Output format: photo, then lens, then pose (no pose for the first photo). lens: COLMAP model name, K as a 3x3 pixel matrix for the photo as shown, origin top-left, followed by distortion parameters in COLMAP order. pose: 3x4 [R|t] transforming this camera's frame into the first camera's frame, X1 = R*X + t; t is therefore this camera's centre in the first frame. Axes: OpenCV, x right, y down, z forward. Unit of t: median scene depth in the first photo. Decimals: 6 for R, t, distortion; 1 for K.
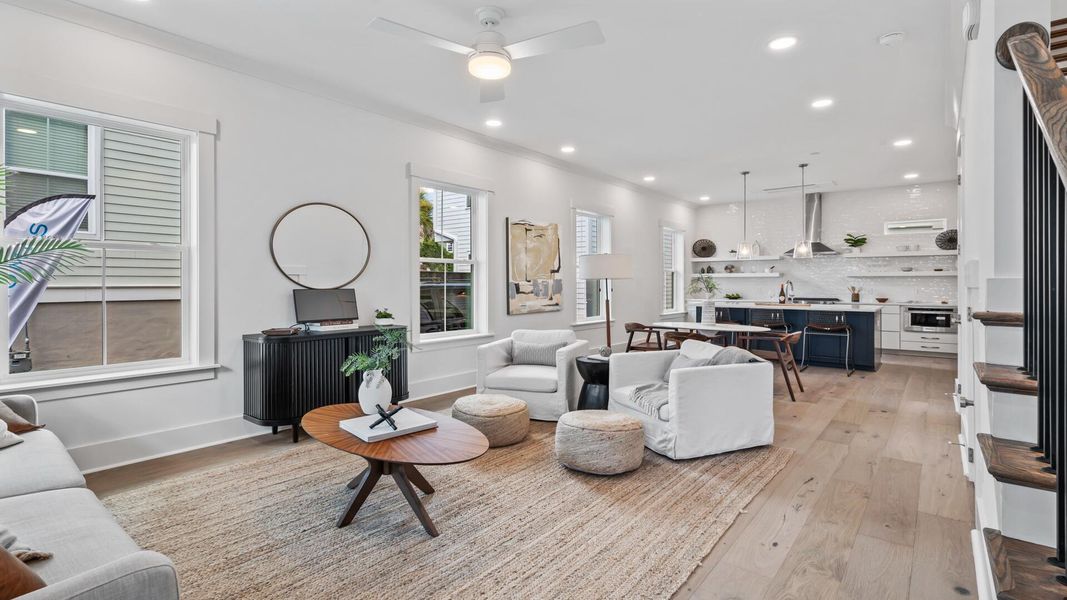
lens RADIAL K [[485.4, 0, 542.5], [0, 485.4, 286.4], [0, 0, 1]] dist [-0.003851, 0.001417]
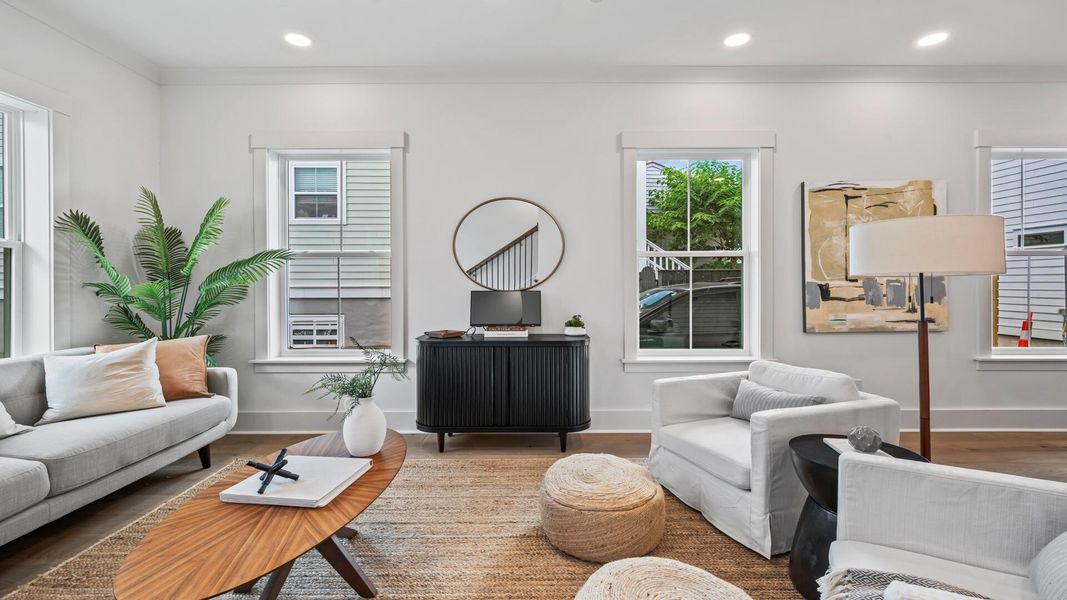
lens RADIAL K [[460.9, 0, 531.4], [0, 460.9, 284.7], [0, 0, 1]] dist [0.000606, -0.001039]
pose [[0.631283, 0.003329, -0.775545, 0.208821], [-0.003695, 0.999992, 0.001284, -0.005781], [0.775544, 0.002055, 0.631291, 0.390468]]
